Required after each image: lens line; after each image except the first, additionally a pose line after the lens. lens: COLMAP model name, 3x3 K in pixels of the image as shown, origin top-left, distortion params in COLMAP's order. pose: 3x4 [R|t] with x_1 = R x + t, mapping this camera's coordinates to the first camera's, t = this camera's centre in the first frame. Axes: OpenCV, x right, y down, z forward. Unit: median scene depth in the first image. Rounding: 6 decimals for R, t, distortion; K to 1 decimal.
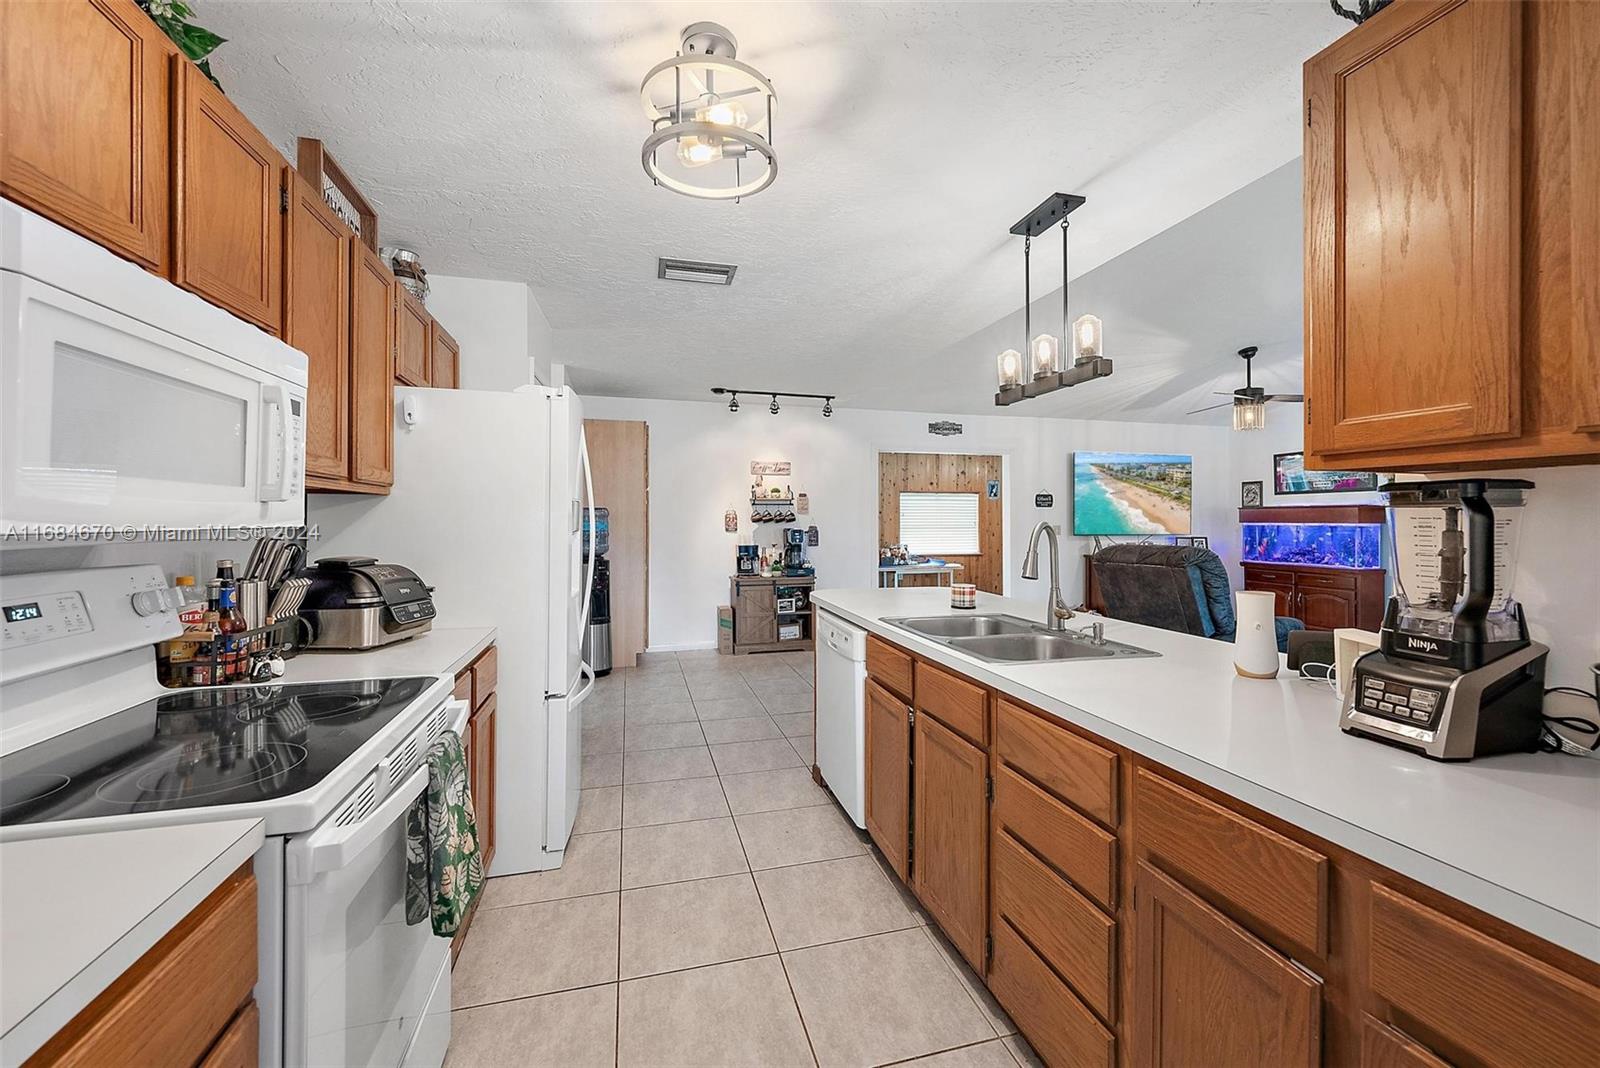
lens RADIAL K [[645.0, 0, 805.1], [0, 645.0, 511.3], [0, 0, 1]] dist [-0.000878, -0.000069]
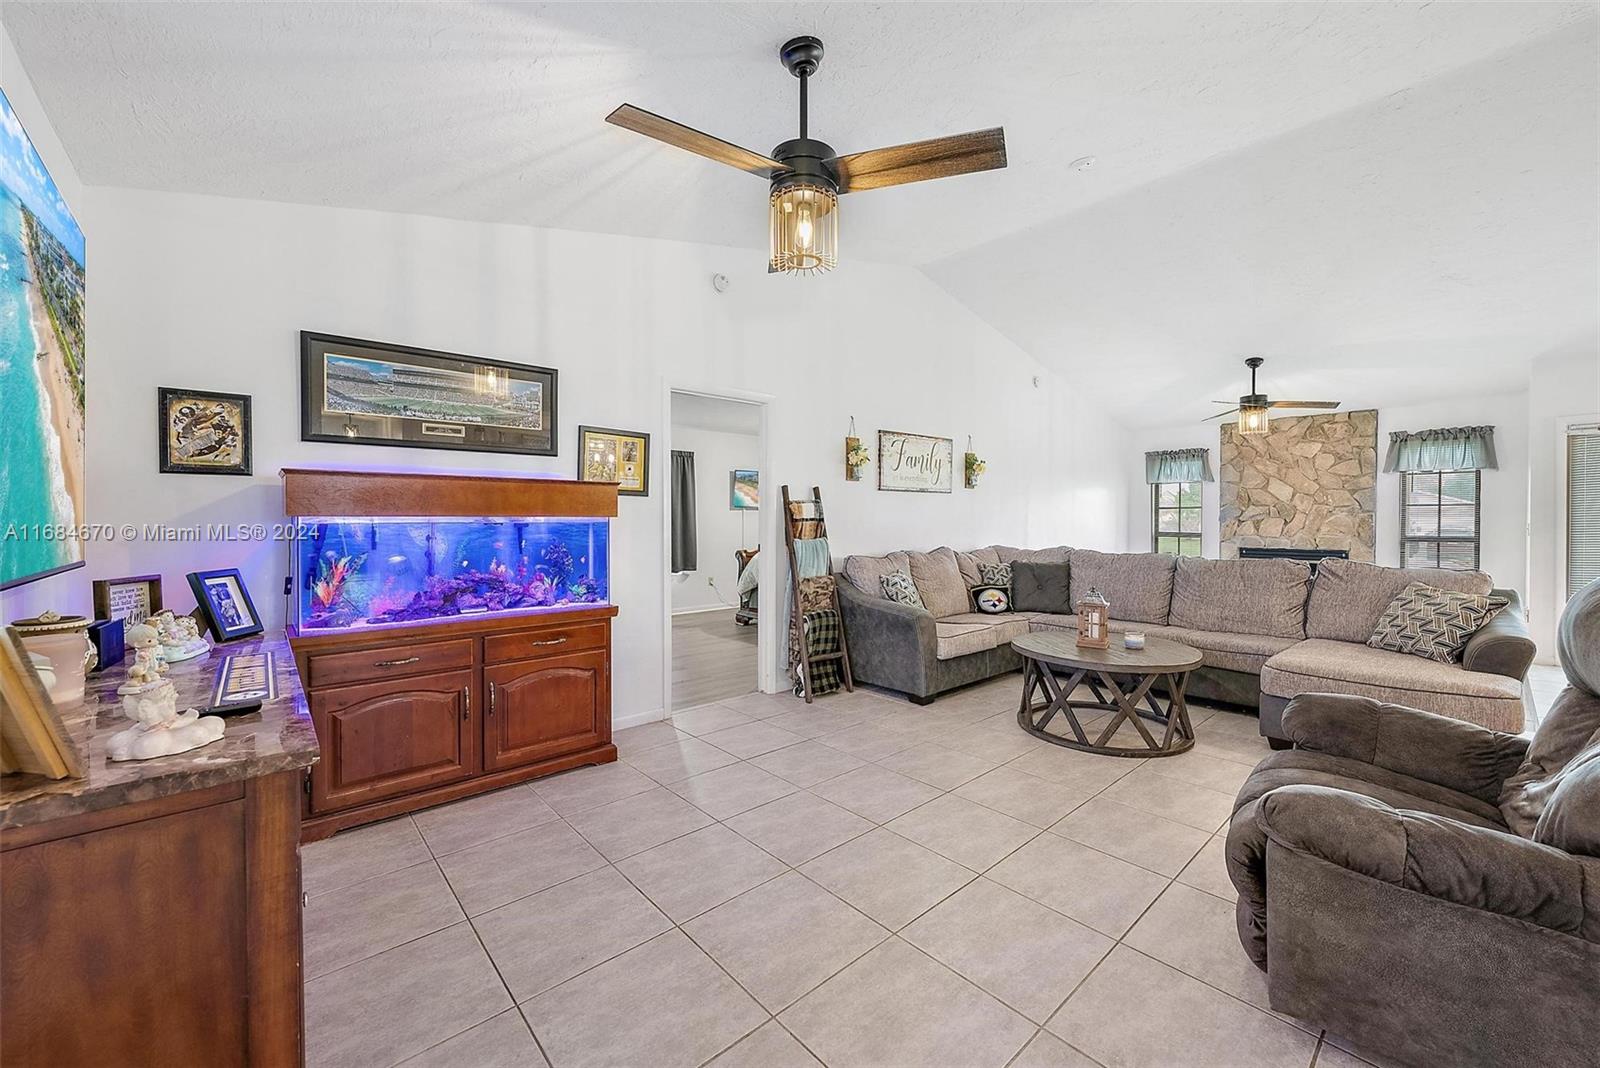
lens RADIAL K [[624.1, 0, 800.0], [0, 624.1, 534.0], [0, 0, 1]] dist [-0.001710, -0.000056]
pose [[-0.445577, -0.018555, 0.895051, 0.293911], [-0.007281, 0.999827, 0.017103, 0.019576], [-0.895214, 0.001103, -0.445635, 0.942206]]
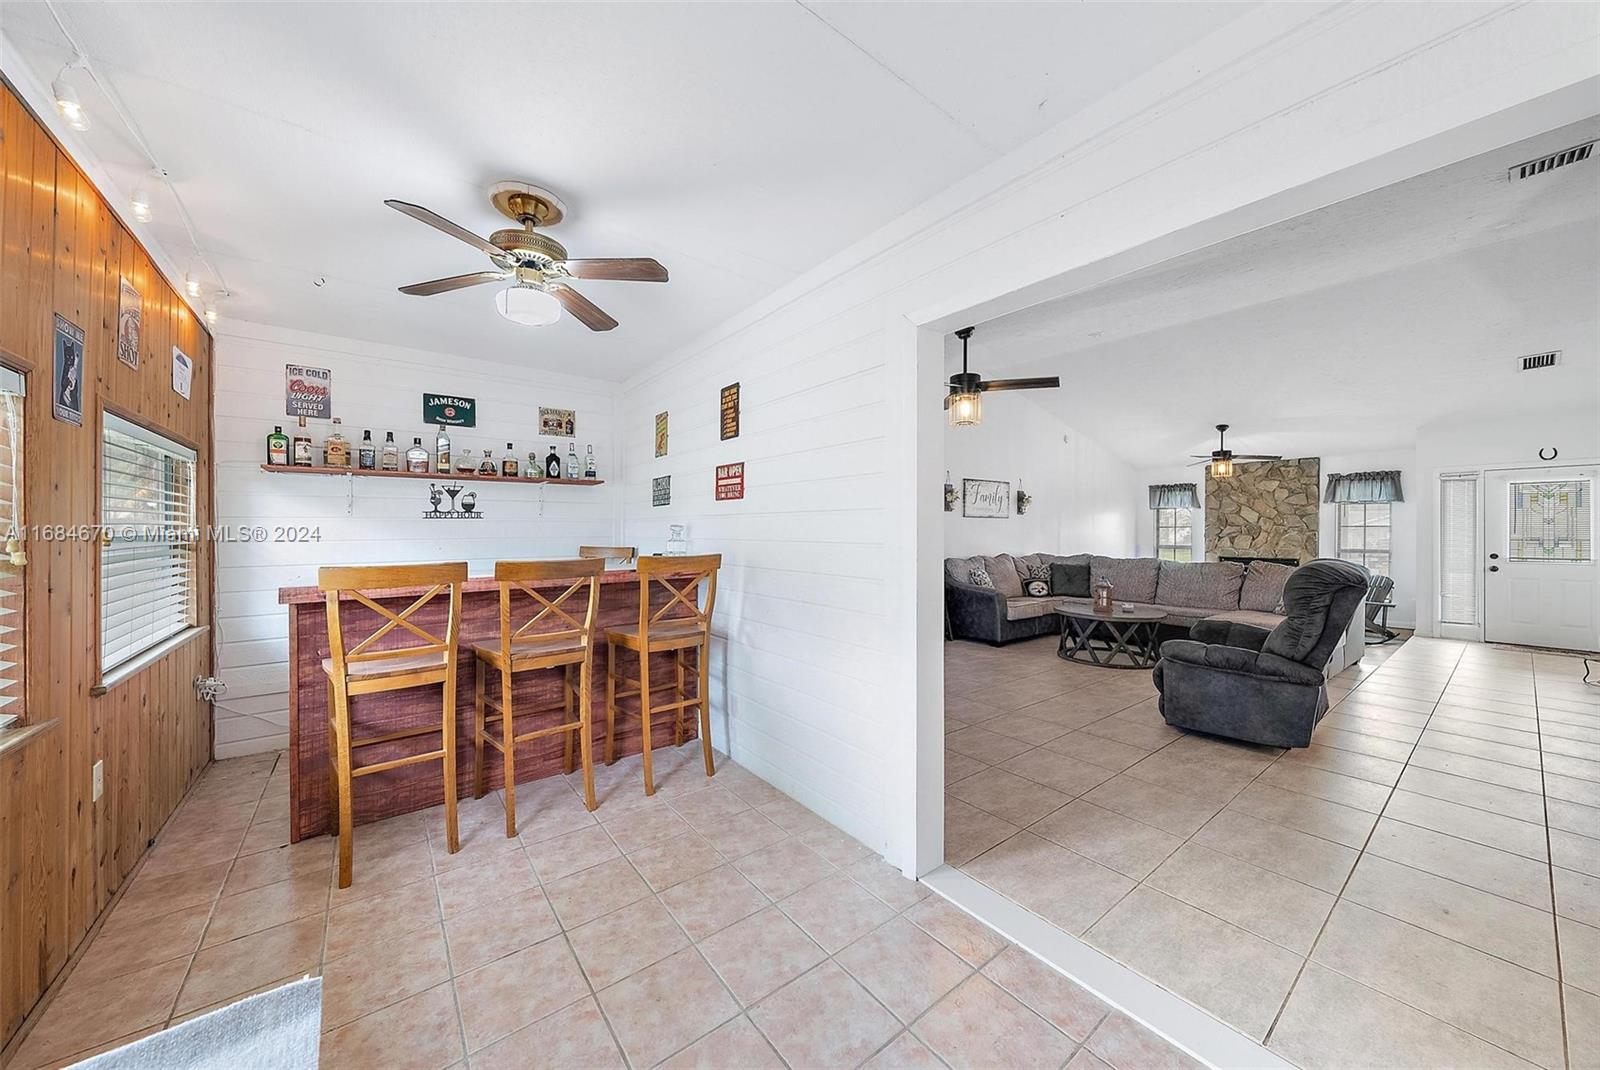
lens RADIAL K [[561.0, 0, 800.0], [0, 561.0, 535.0], [0, 0, 1]] dist [-0.000738, -0.000118]
pose [[-0.378418, -0.003856, 0.925627, 0.073204], [-0.011840, 0.999930, -0.000676, 0.017639], [-0.925559, -0.011215, -0.378437, 1.195167]]
